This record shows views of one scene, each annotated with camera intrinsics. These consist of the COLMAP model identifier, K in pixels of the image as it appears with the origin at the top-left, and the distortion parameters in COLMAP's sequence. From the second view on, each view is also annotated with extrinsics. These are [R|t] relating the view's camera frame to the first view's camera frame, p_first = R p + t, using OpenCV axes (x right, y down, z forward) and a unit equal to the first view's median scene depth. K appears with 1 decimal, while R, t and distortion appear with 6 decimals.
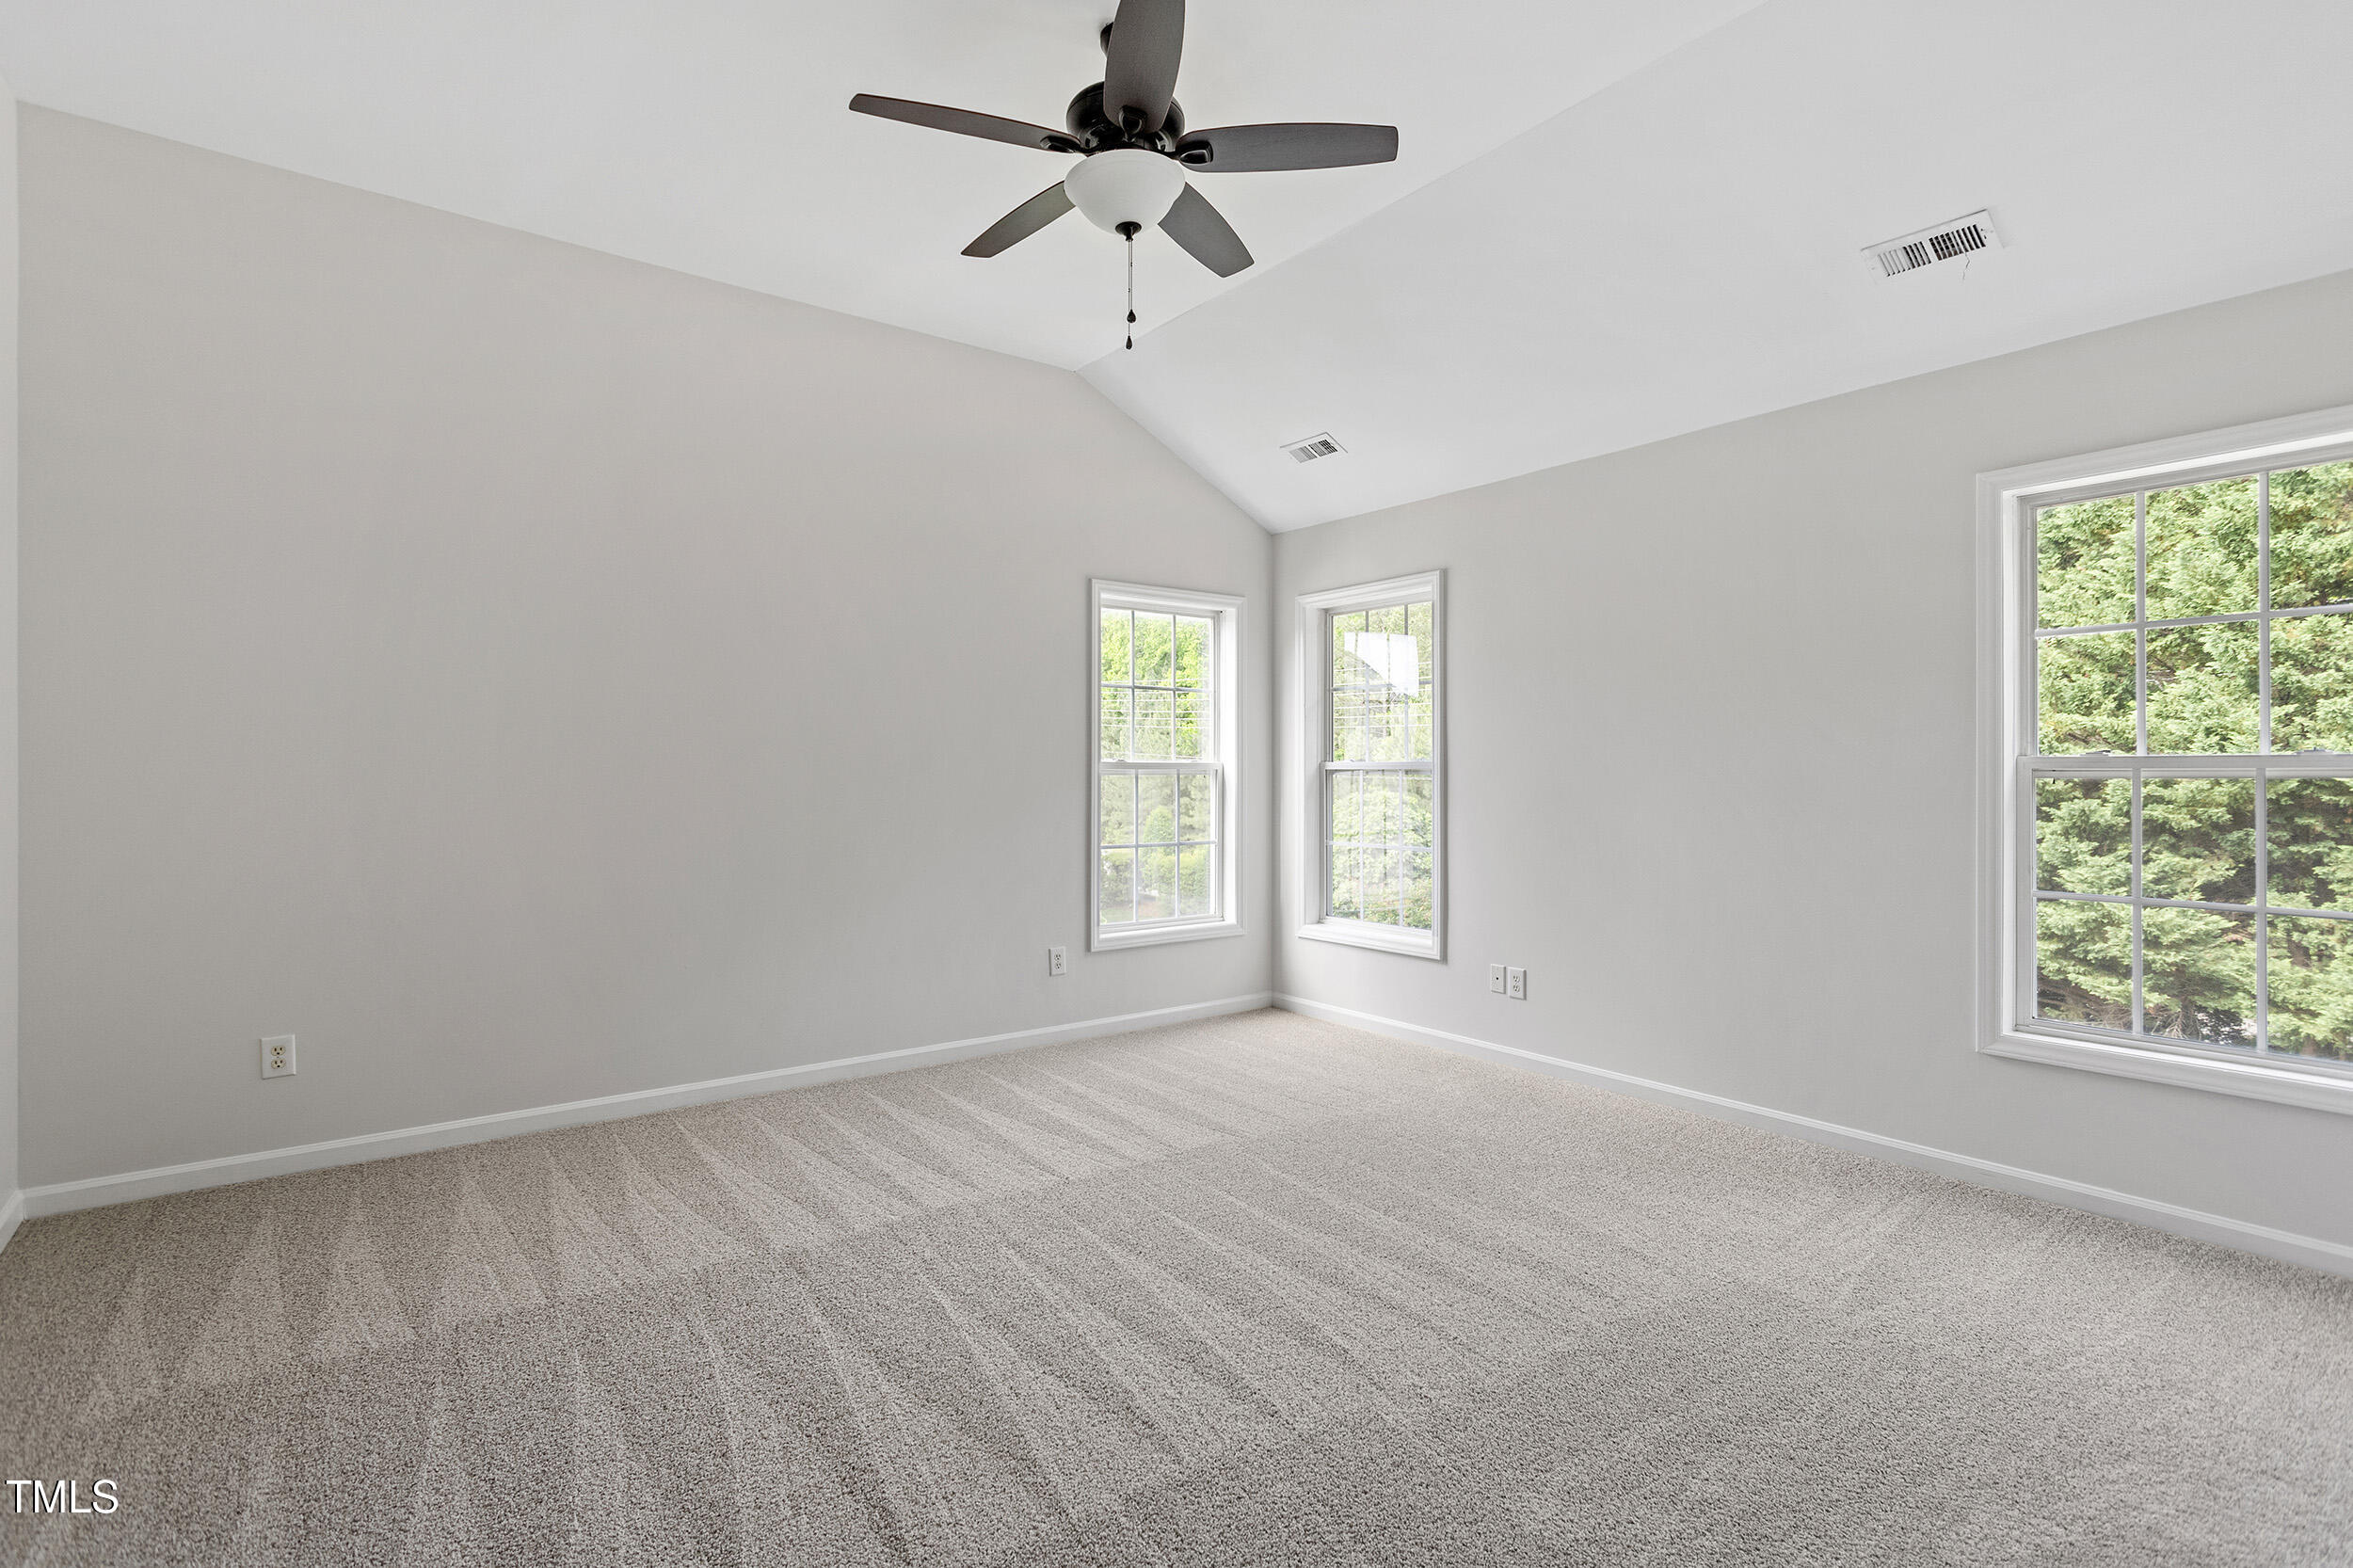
lens RADIAL K [[1113.9, 0, 1189.9], [0, 1113.9, 763.4], [0, 0, 1]] dist [0.003589, 0.000150]
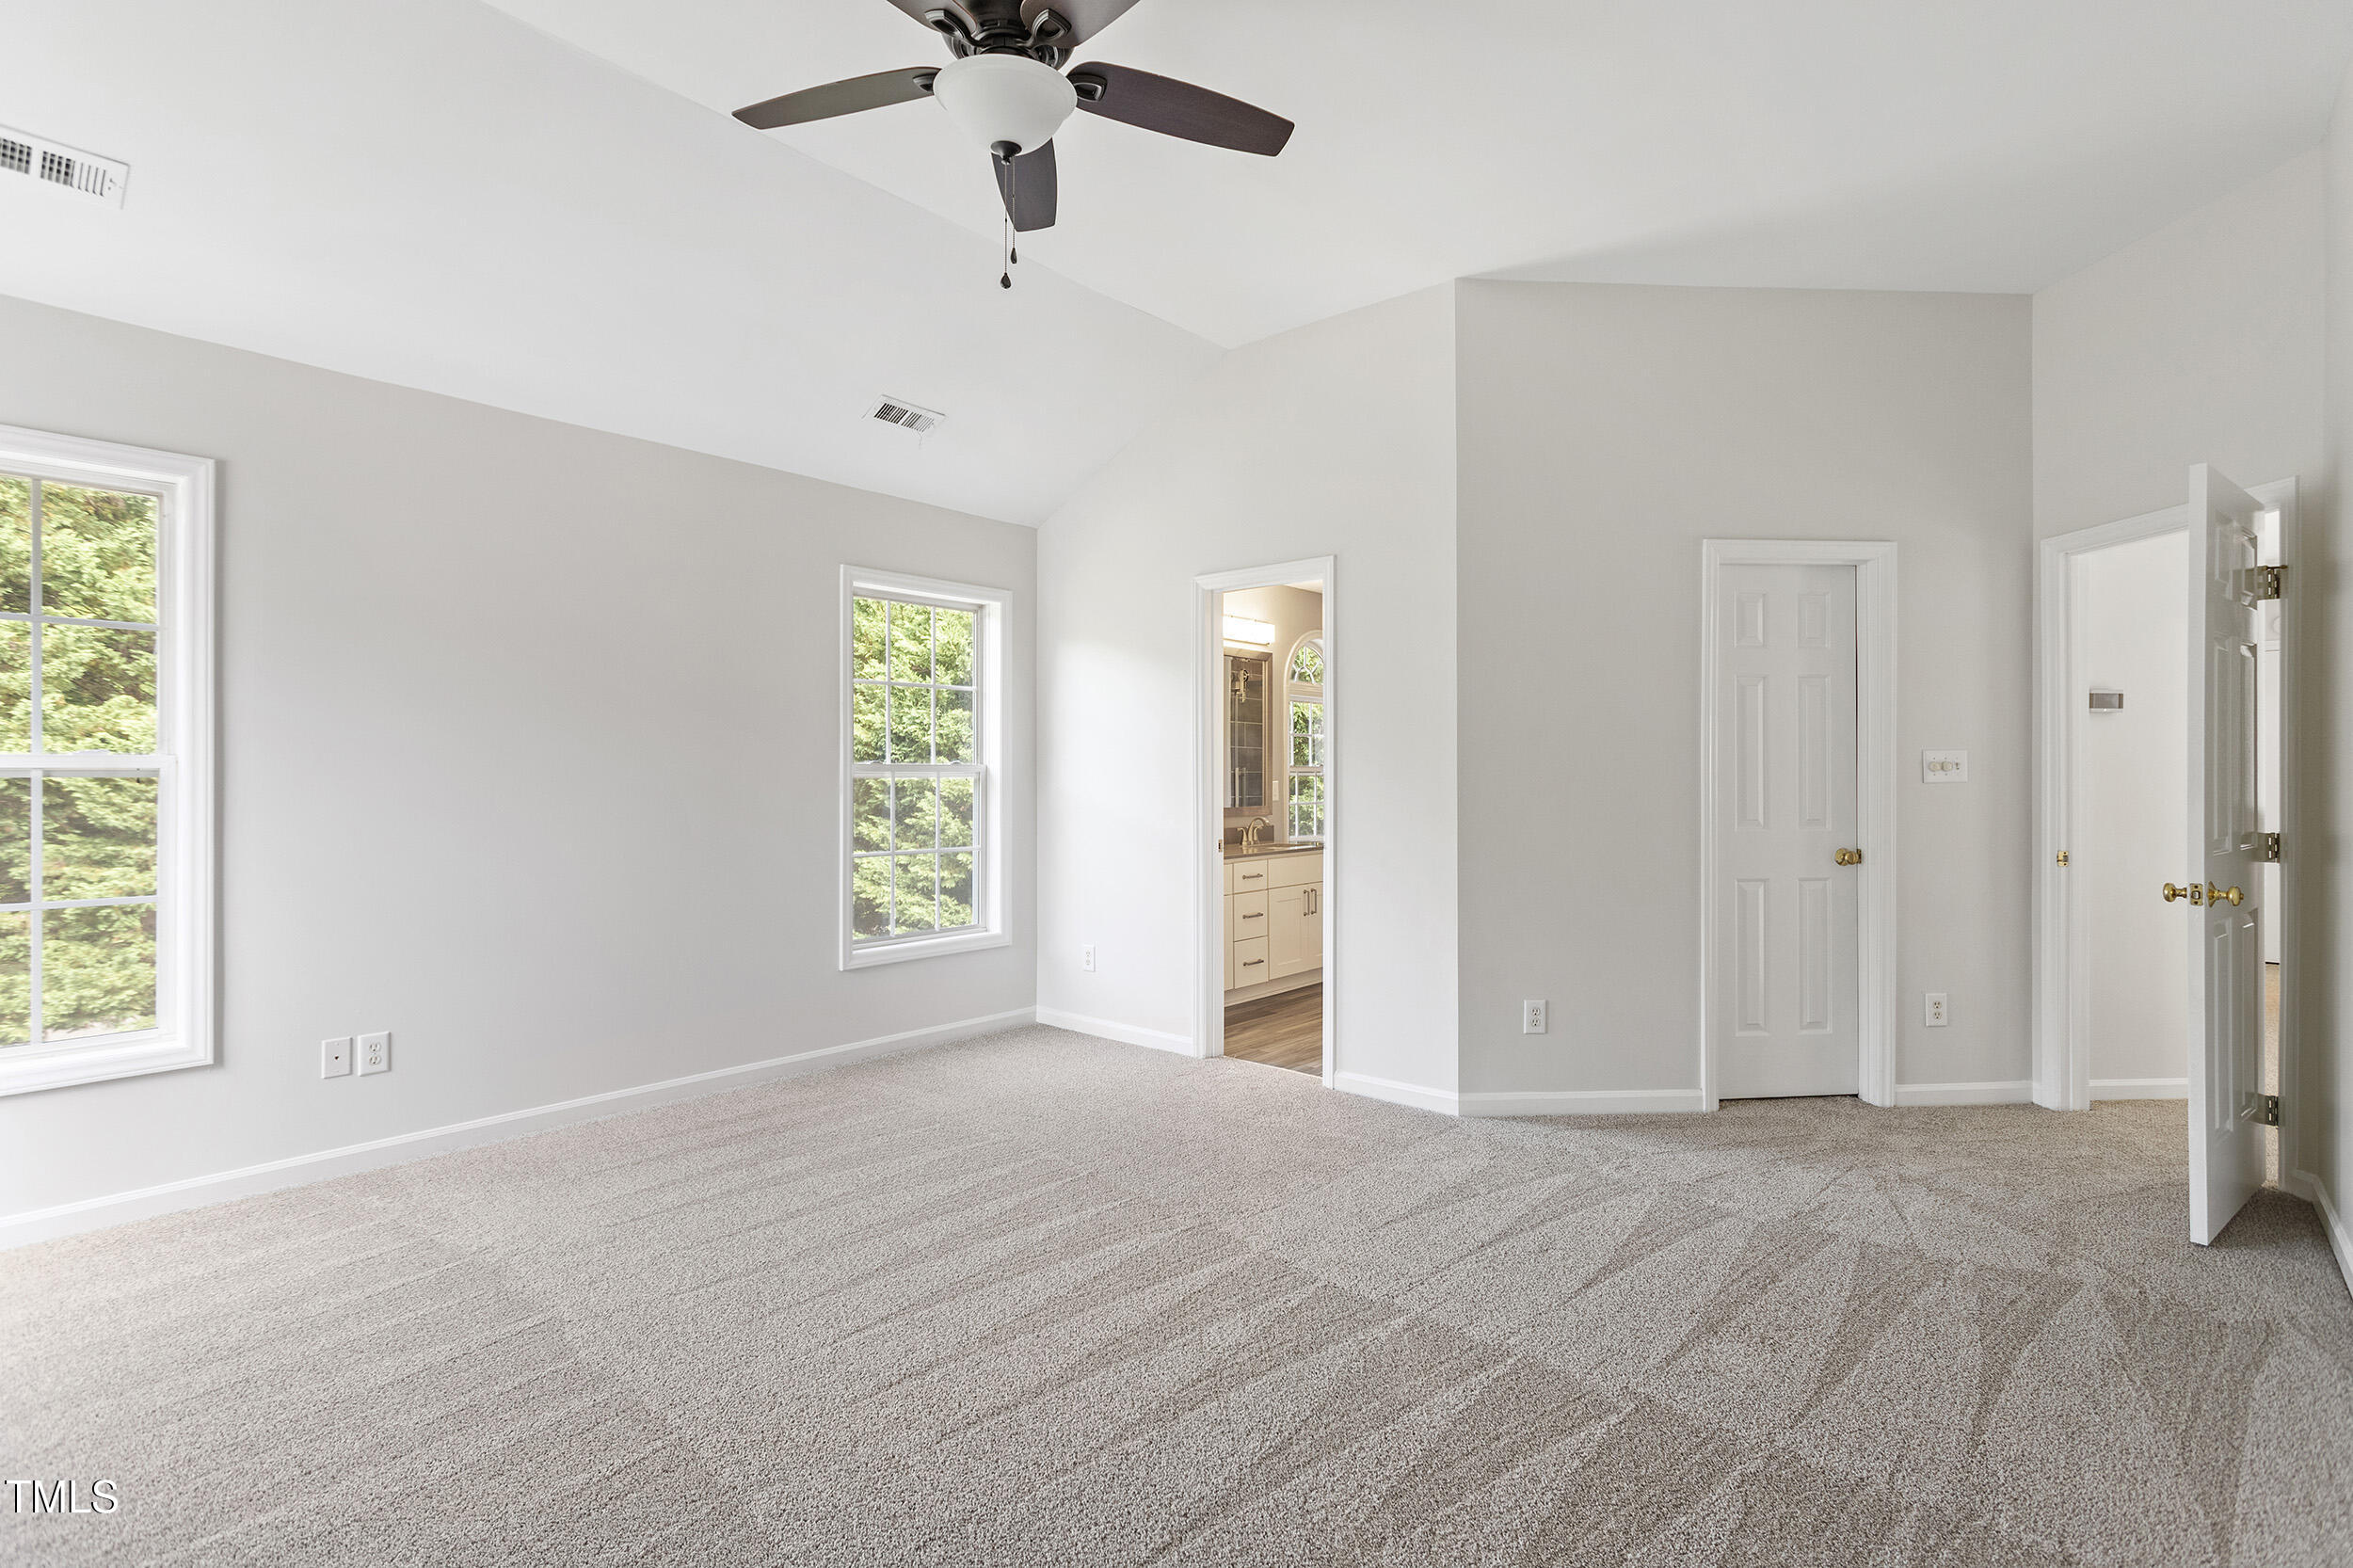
lens RADIAL K [[1113.9, 0, 1187.2], [0, 1113.9, 782.9], [0, 0, 1]] dist [0.003589, 0.000150]
pose [[-0.183845, -0.010241, 0.982902, -0.516720], [-0.006396, 0.999937, 0.009222, 0.002972], [-0.982934, -0.004591, -0.183899, 0.564838]]
